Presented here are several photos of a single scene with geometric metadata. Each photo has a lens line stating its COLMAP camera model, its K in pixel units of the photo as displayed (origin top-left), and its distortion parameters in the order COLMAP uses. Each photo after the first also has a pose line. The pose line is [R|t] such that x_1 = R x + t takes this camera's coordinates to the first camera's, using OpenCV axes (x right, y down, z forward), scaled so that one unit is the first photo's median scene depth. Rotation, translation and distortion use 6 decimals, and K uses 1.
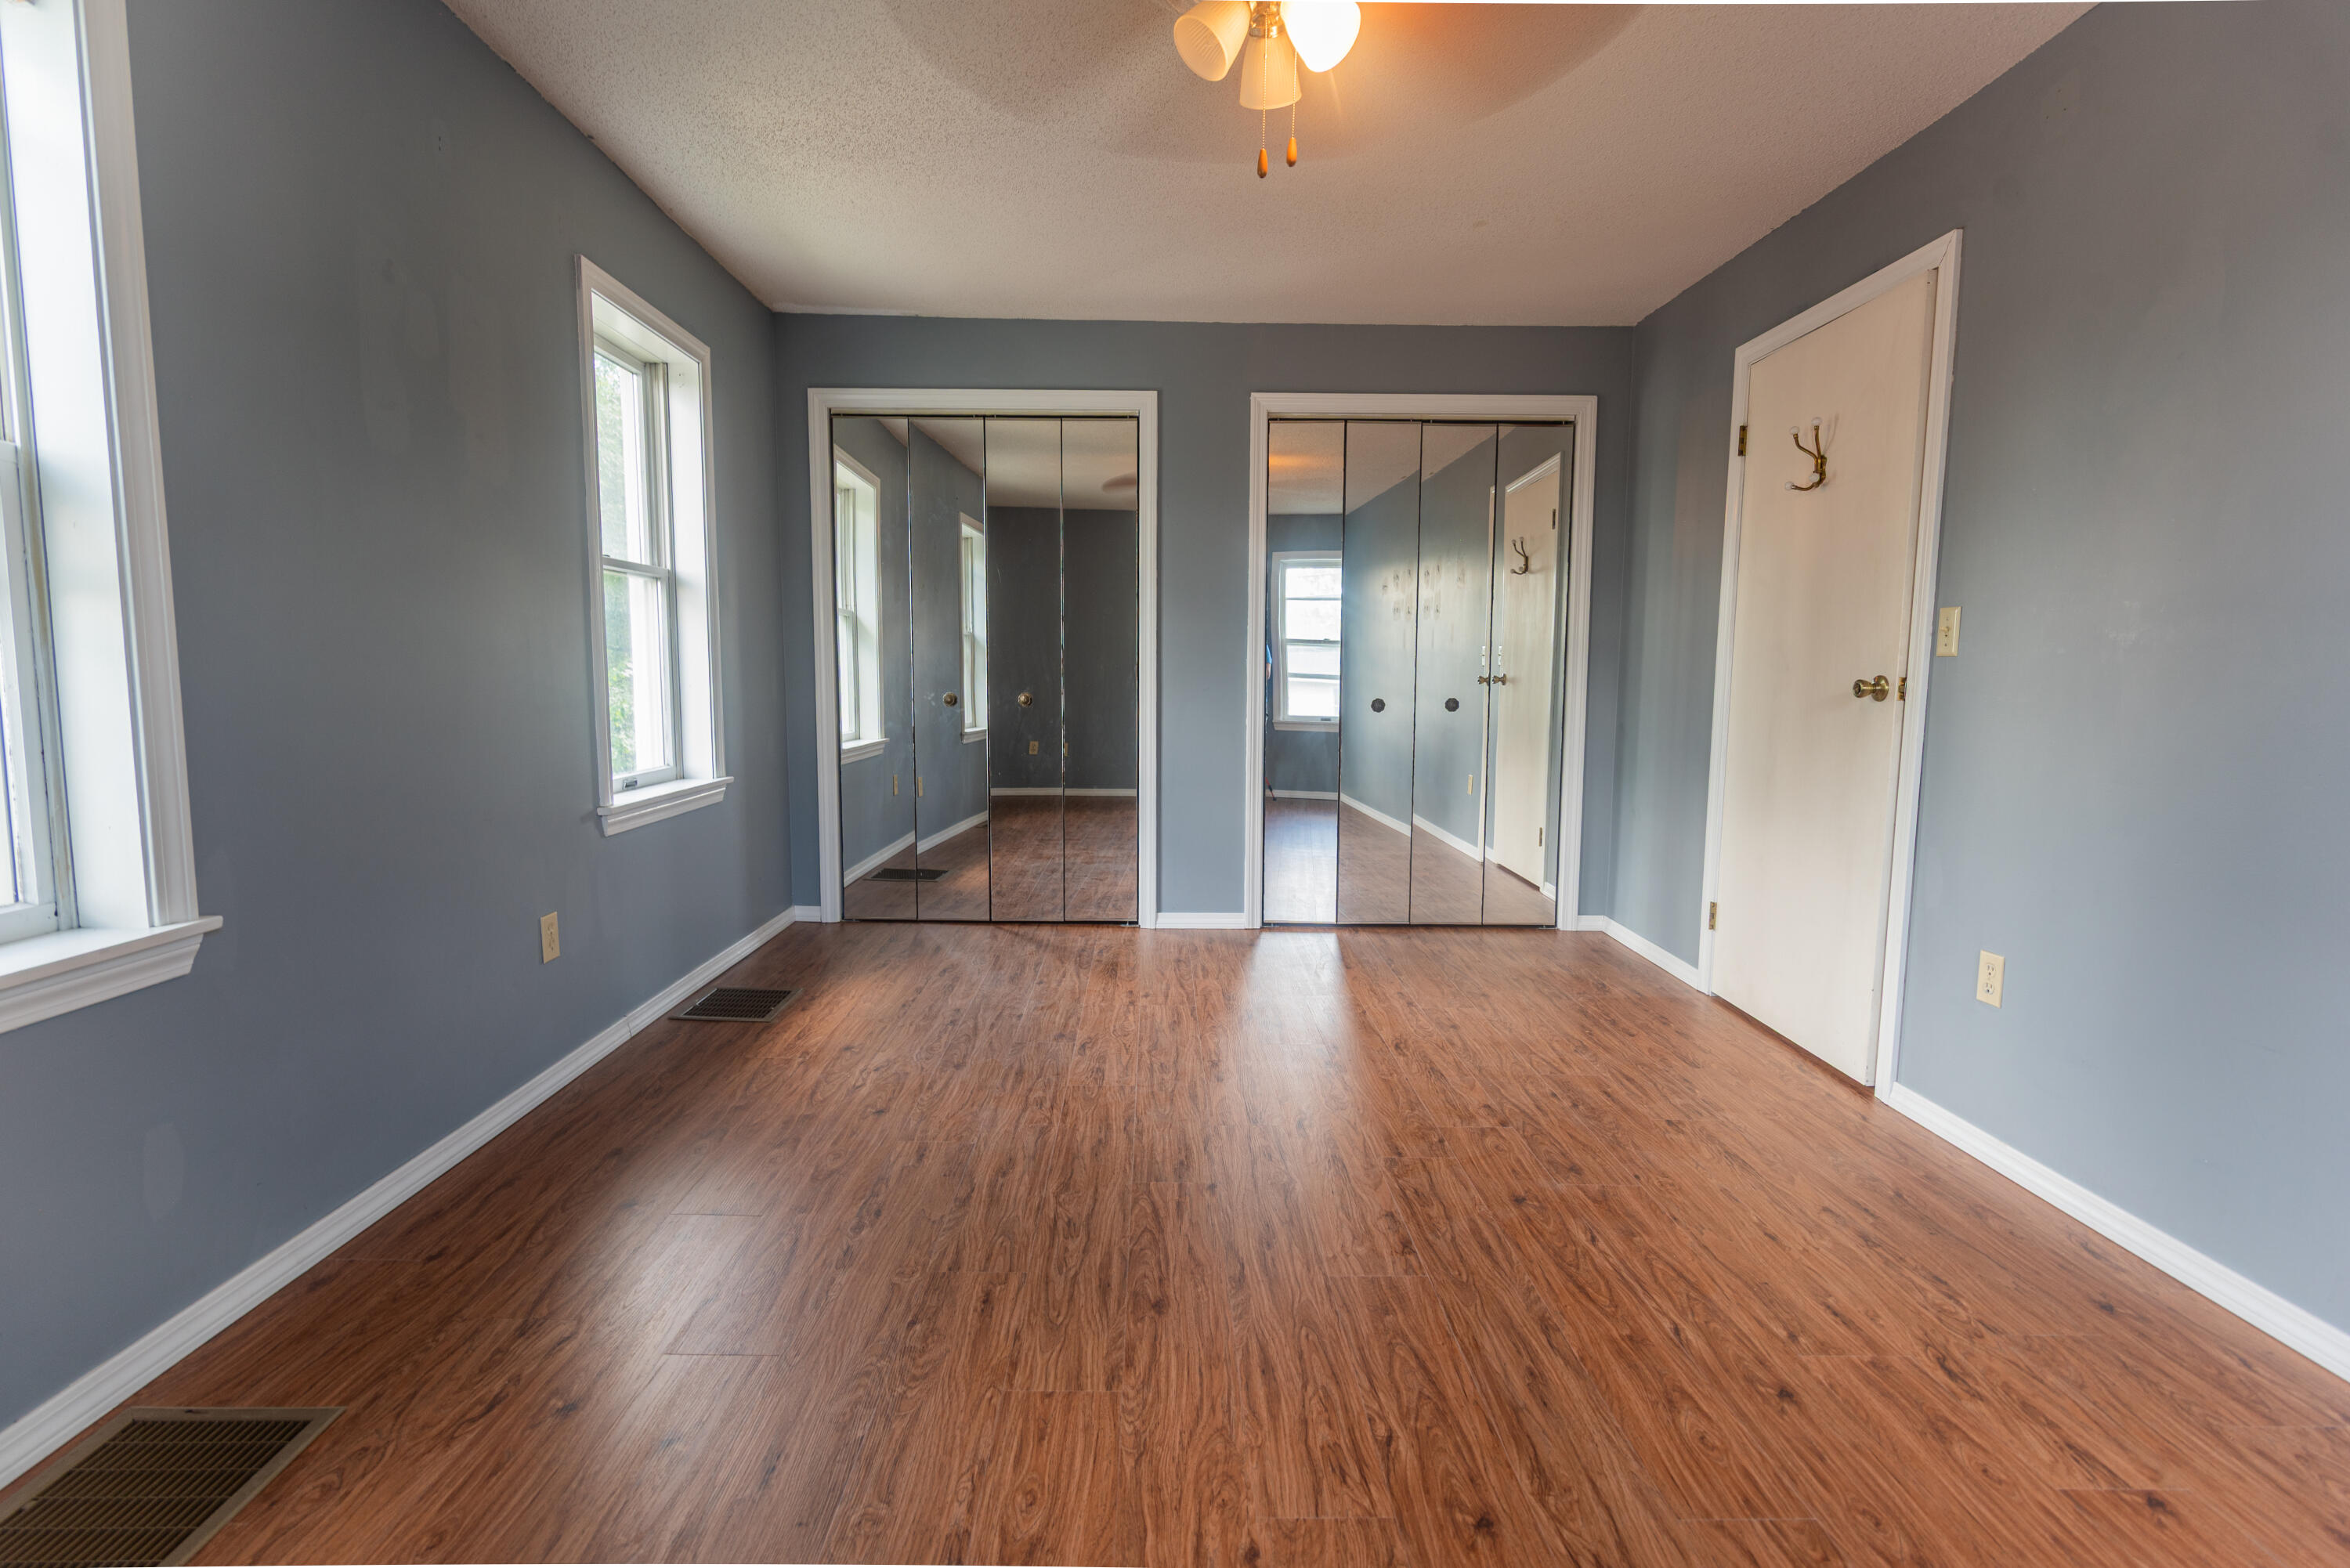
lens RADIAL K [[1139.4, 0, 1175.7], [0, 1139.4, 838.6], [0, 0, 1]] dist [0.004505, 0.000650]
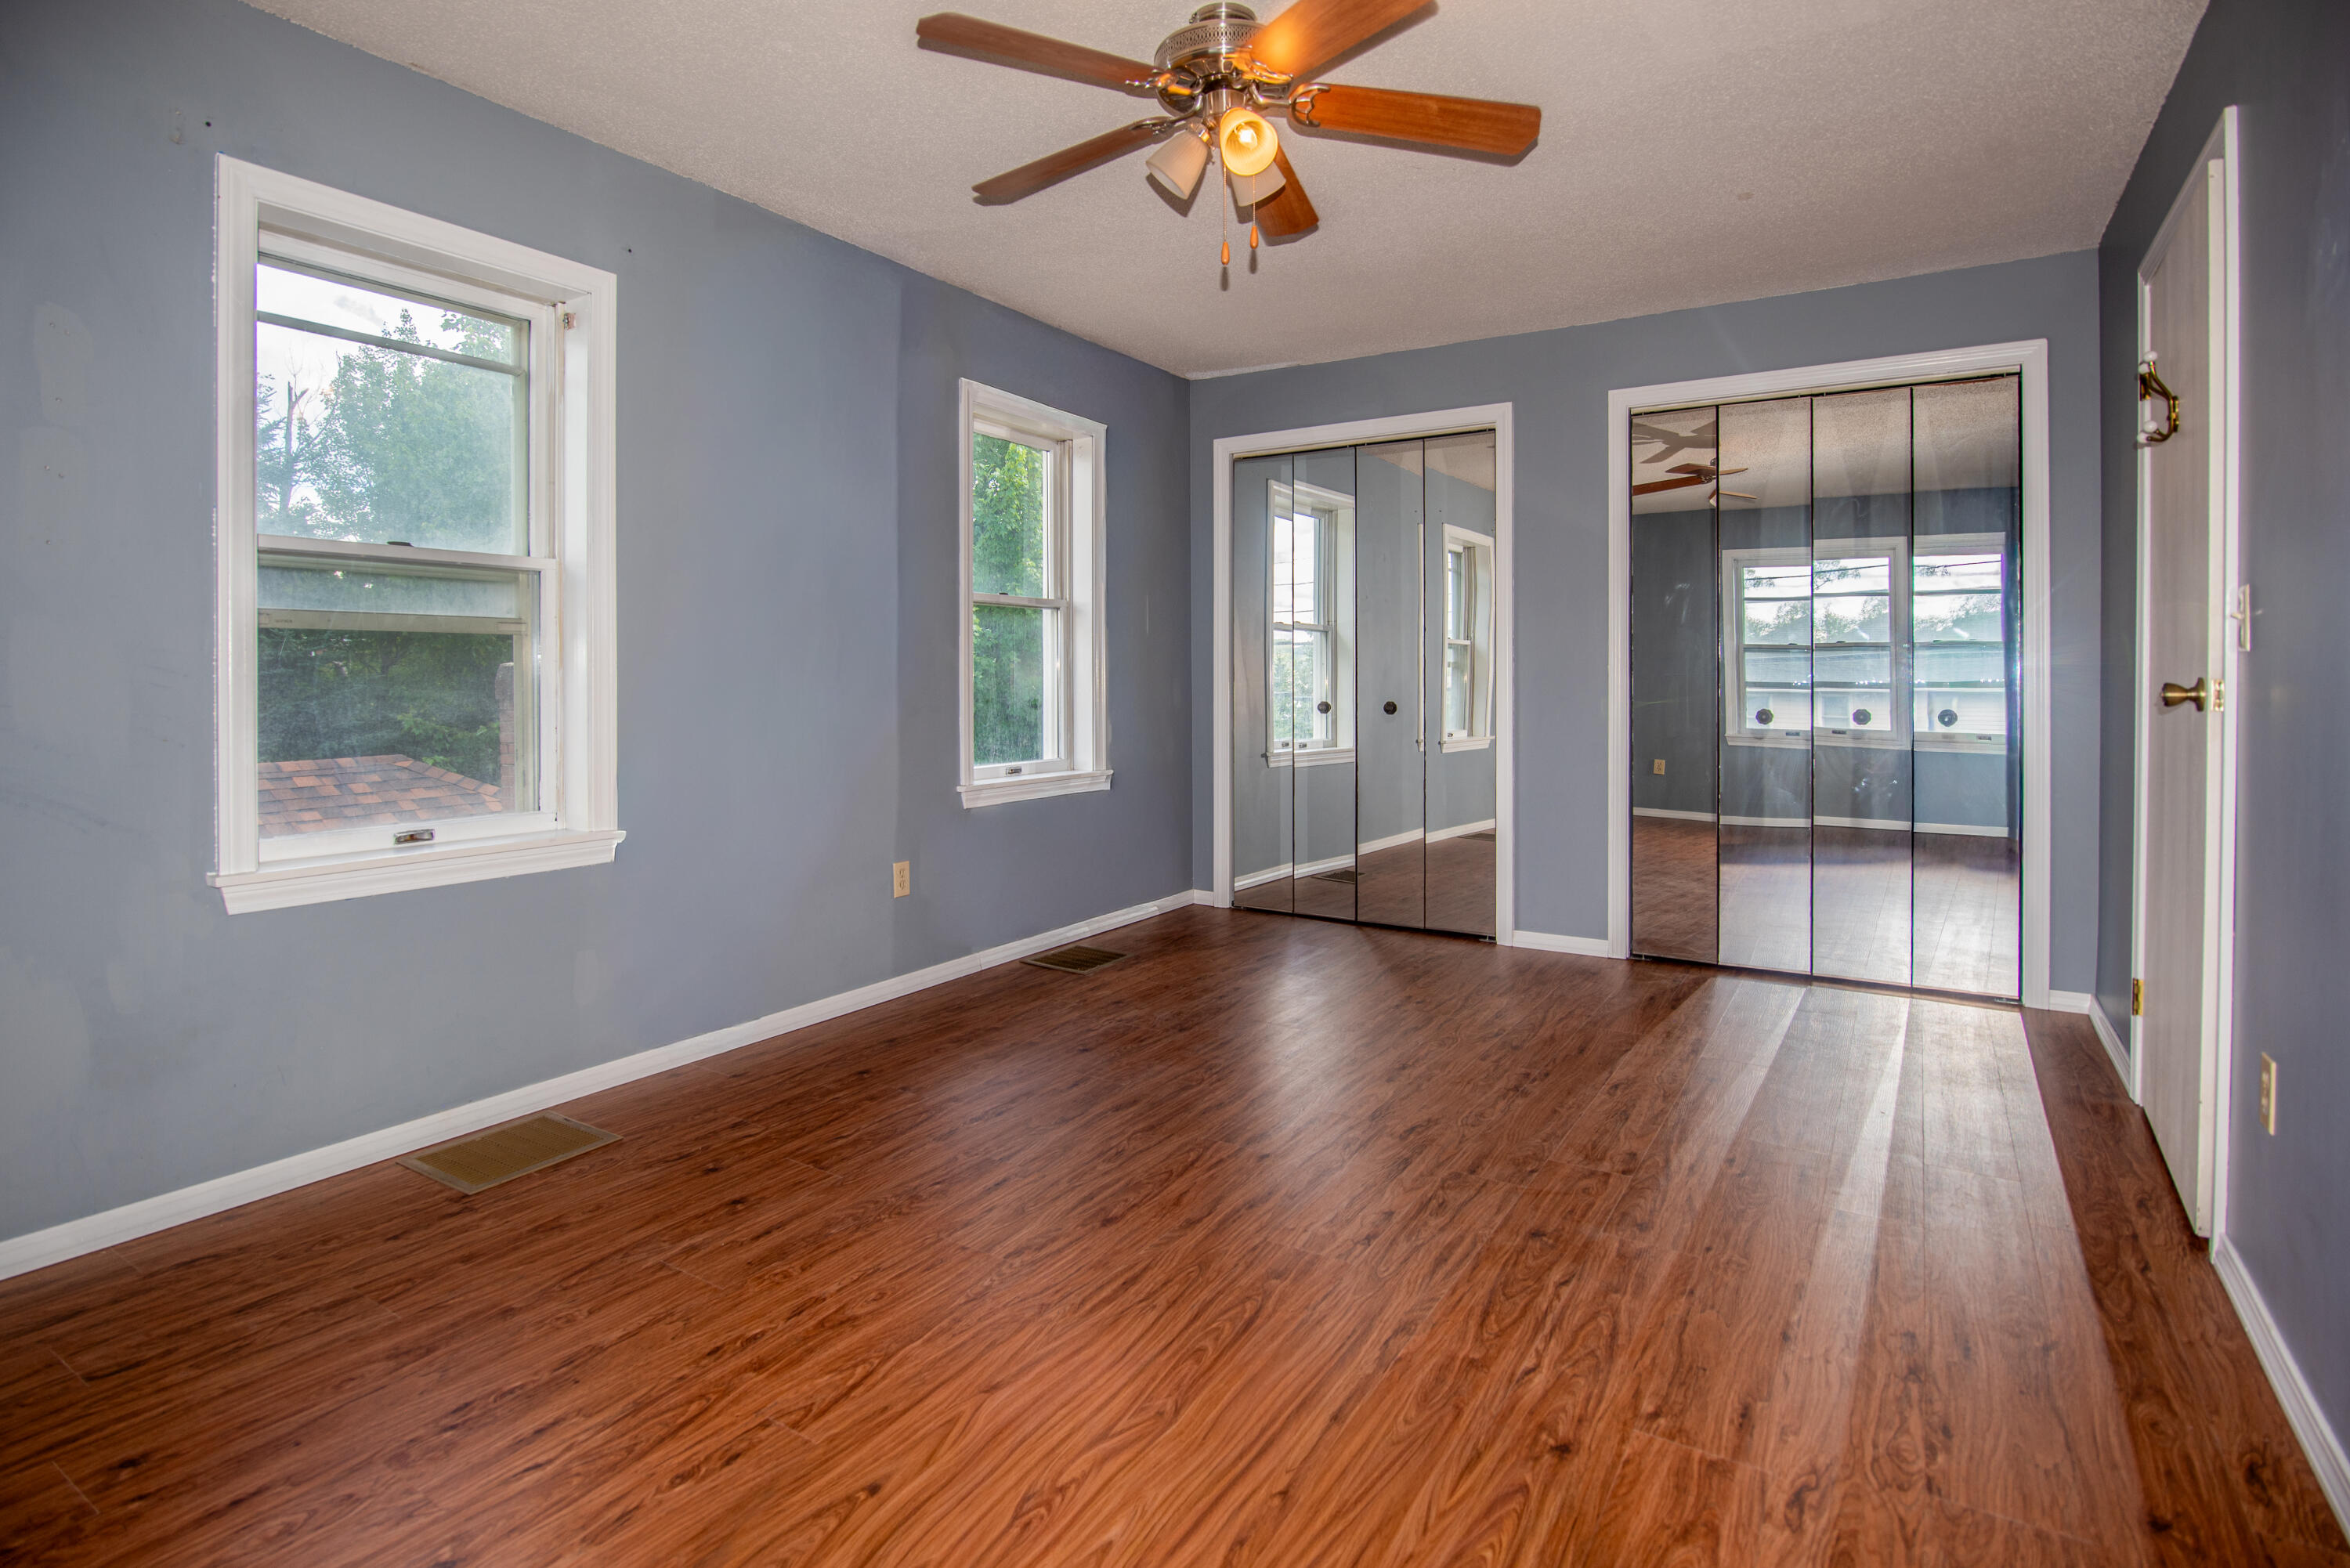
lens RADIAL K [[1186.5, 0, 1175.0], [0, 1186.5, 784.0], [0, 0, 1]] dist [-0.016191, -0.000960]
pose [[0.838484, 0.040034, -0.543453, 0.583137], [-0.073587, 0.996481, -0.040129, 0.006575], [0.539934, 0.073639, 0.838480, -0.010862]]
